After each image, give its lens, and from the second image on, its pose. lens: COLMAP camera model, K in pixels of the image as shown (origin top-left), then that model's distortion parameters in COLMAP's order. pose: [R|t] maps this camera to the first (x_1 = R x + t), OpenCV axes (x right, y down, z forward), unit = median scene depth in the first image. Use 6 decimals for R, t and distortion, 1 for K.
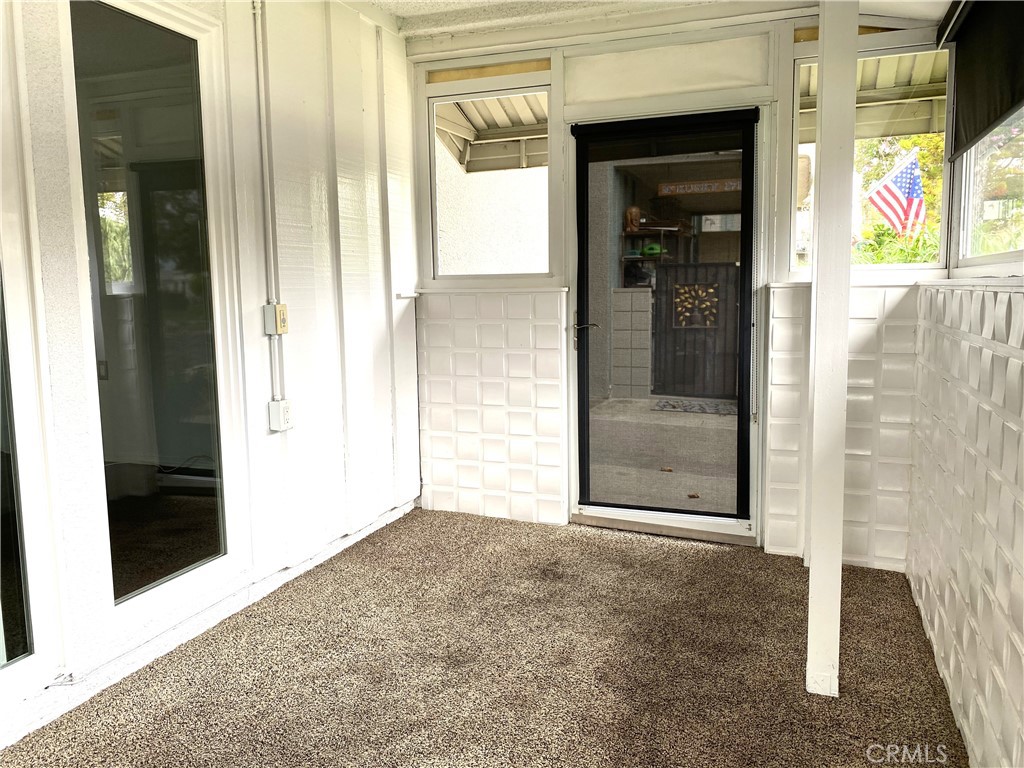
lens RADIAL K [[775.6, 0, 519.3], [0, 775.6, 378.2], [0, 0, 1]] dist [0.066459, -0.115904]
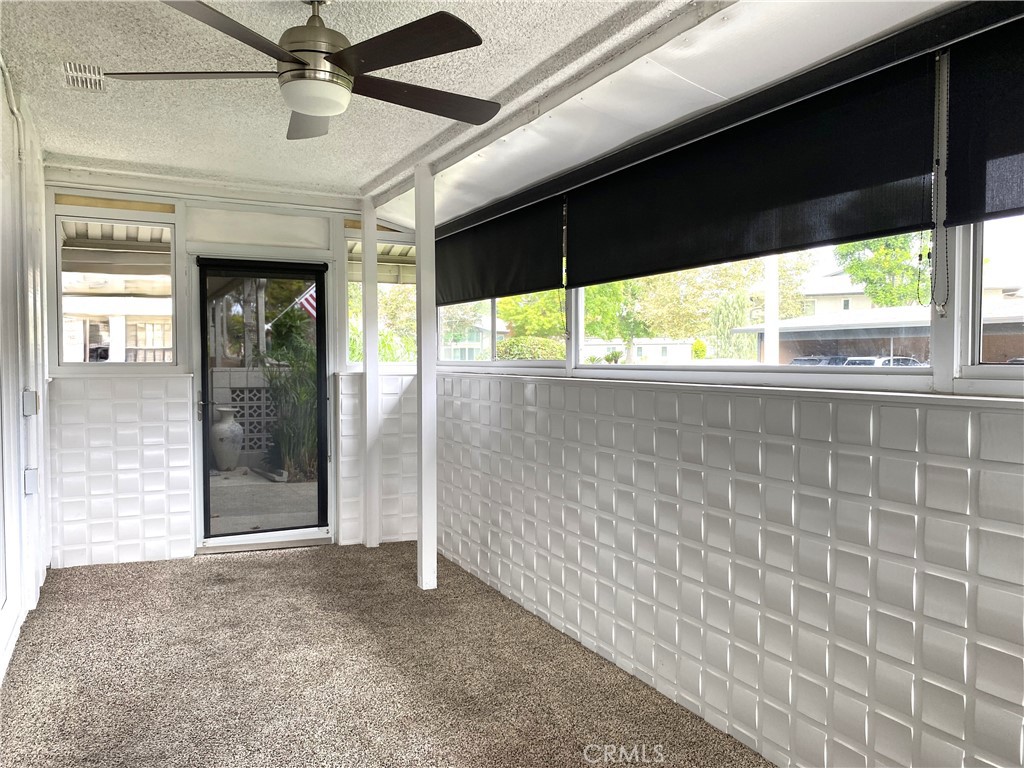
lens RADIAL K [[786.0, 0, 512.0], [0, 786.0, 384.0], [0, 0, 1]] dist [0.023468, -0.004787]
pose [[0.685817, -0.010000, 0.727705, -0.569642], [0.074253, 0.995649, -0.056297, 0.017933], [-0.723976, 0.092644, 0.683576, -0.332372]]
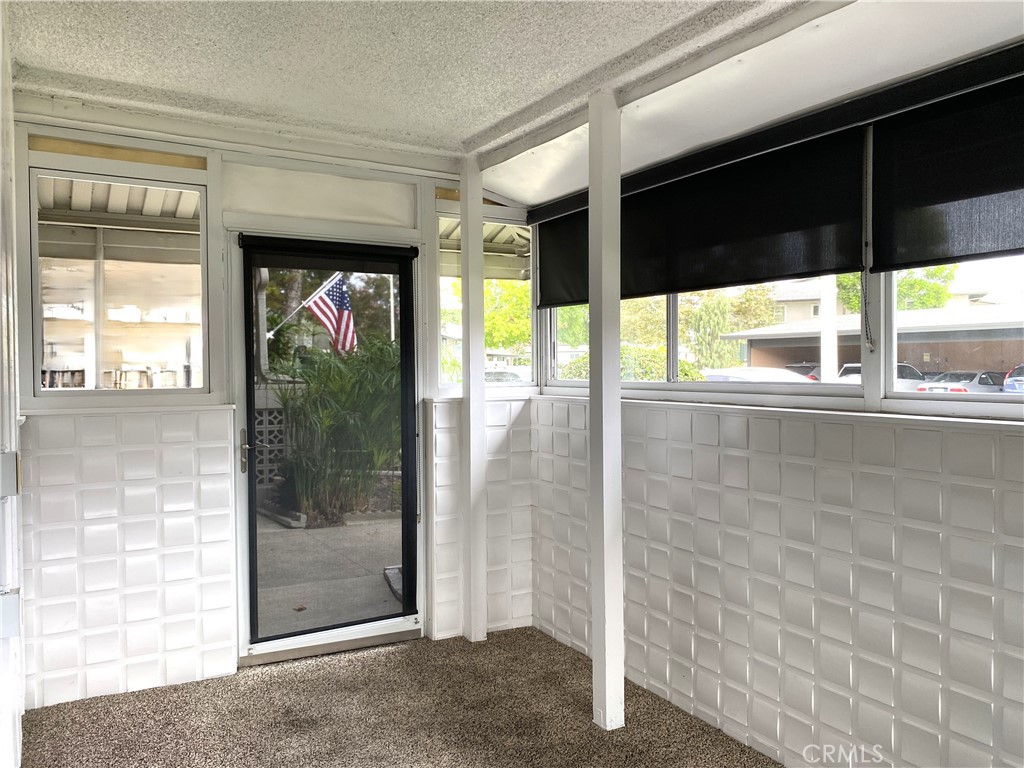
lens RADIAL K [[786.0, 0, 512.0], [0, 786.0, 384.0], [0, 0, 1]] dist [0.023468, -0.004787]
pose [[0.637365, -0.008971, 0.770510, -0.461354], [0.086589, 0.994433, -0.060048, -0.059637], [-0.765682, 0.104991, 0.634593, 0.166367]]
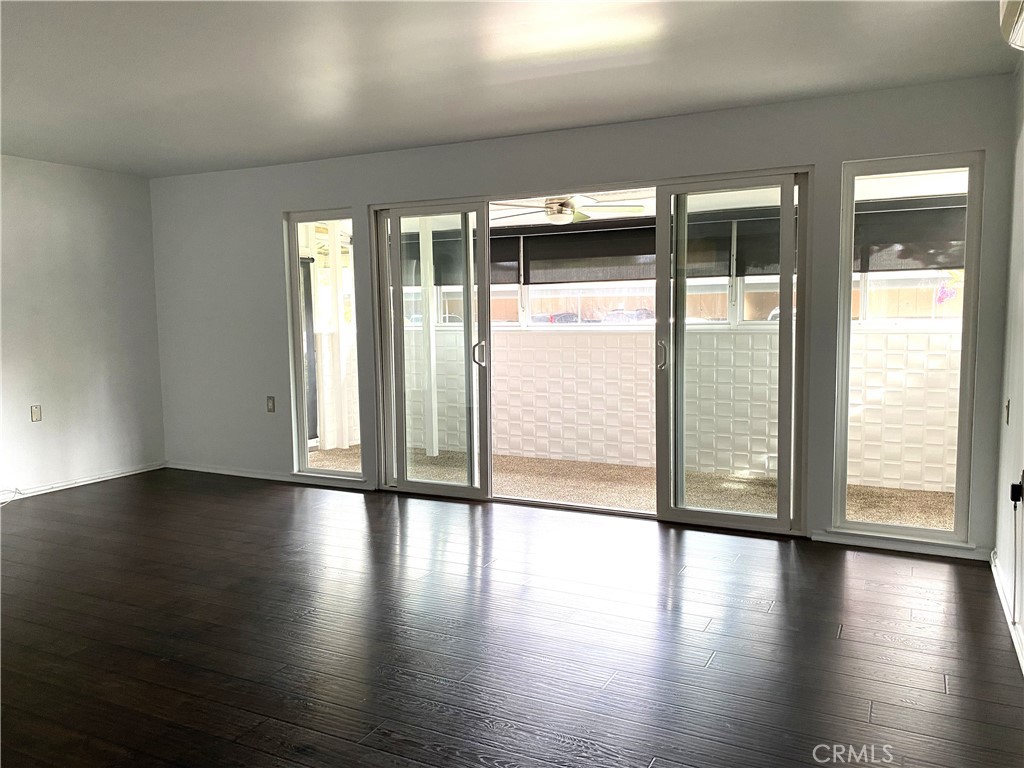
lens RADIAL K [[775.6, 0, 519.3], [0, 775.6, 378.2], [0, 0, 1]] dist [0.066459, -0.115904]
pose [[0.118996, -0.071521, 0.990316, -1.821190], [0.126265, 0.990395, 0.056355, -0.040195], [-0.984834, 0.118336, 0.126883, 0.128612]]
